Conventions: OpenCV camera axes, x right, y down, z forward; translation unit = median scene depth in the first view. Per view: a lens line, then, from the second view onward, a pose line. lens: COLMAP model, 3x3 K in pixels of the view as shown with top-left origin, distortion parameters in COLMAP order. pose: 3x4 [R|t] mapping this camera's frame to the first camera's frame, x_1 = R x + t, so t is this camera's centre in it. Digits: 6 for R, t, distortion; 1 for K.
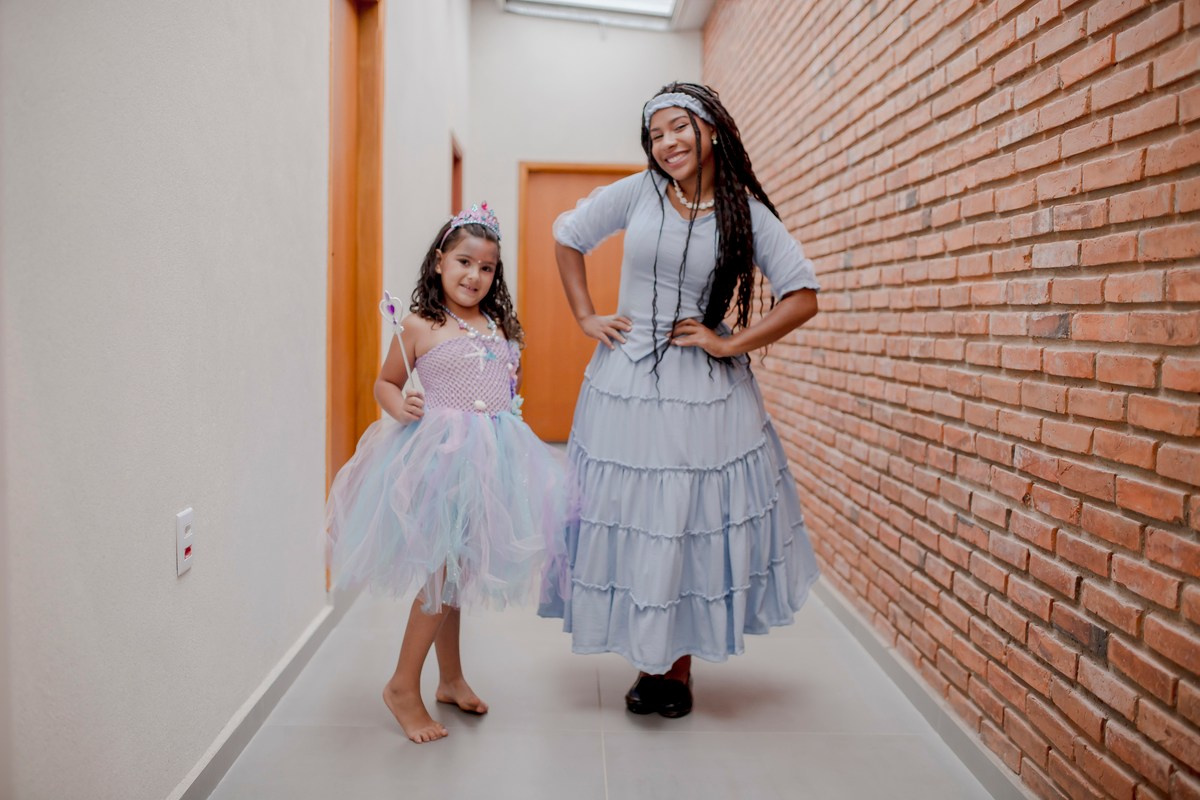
lens RADIAL K [[1124.2, 0, 585.1], [0, 1124.2, 380.8], [0, 0, 1]] dist [-0.032059, 0.000000]
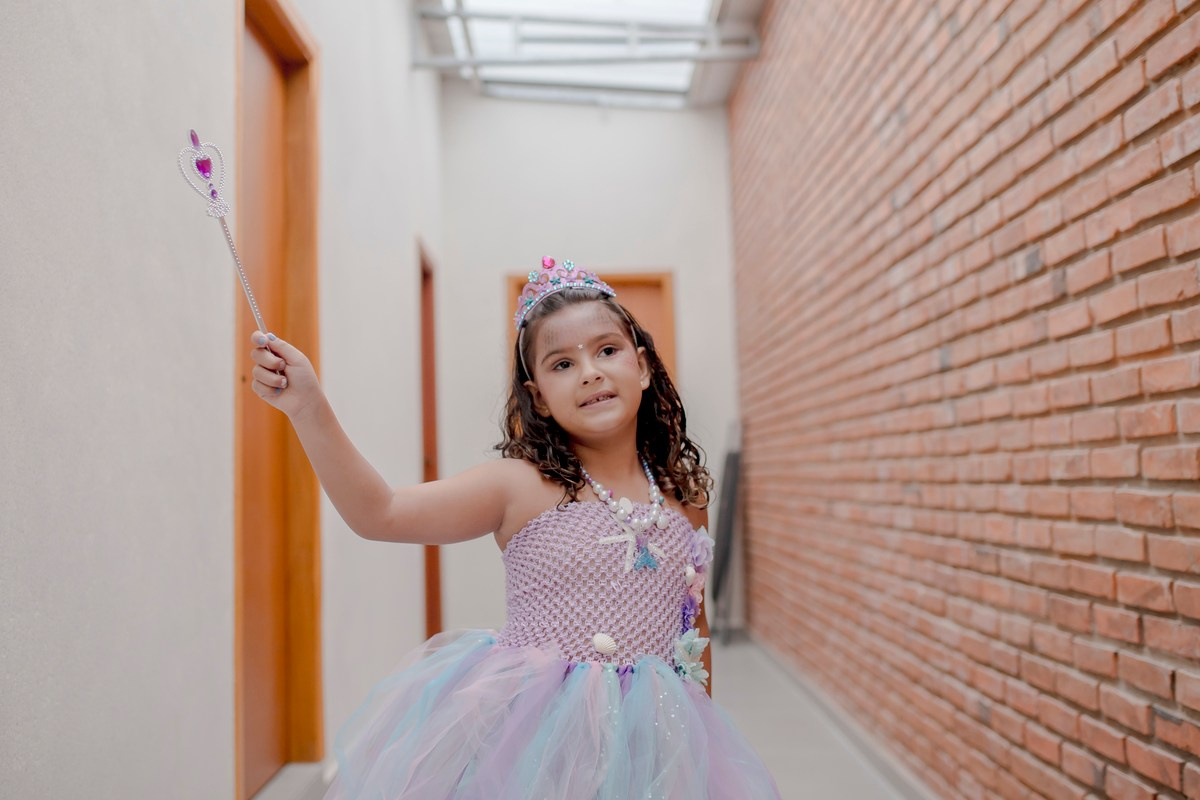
lens RADIAL K [[1360.5, 0, 576.2], [0, 1360.5, 358.8], [0, 0, 1]] dist [-0.034095, 0.000000]
pose [[0.998945, -0.043289, -0.015327, 0.006978], [0.040631, 0.988700, -0.144293, 0.012308], [0.021400, 0.143518, 0.989416, 0.122266]]
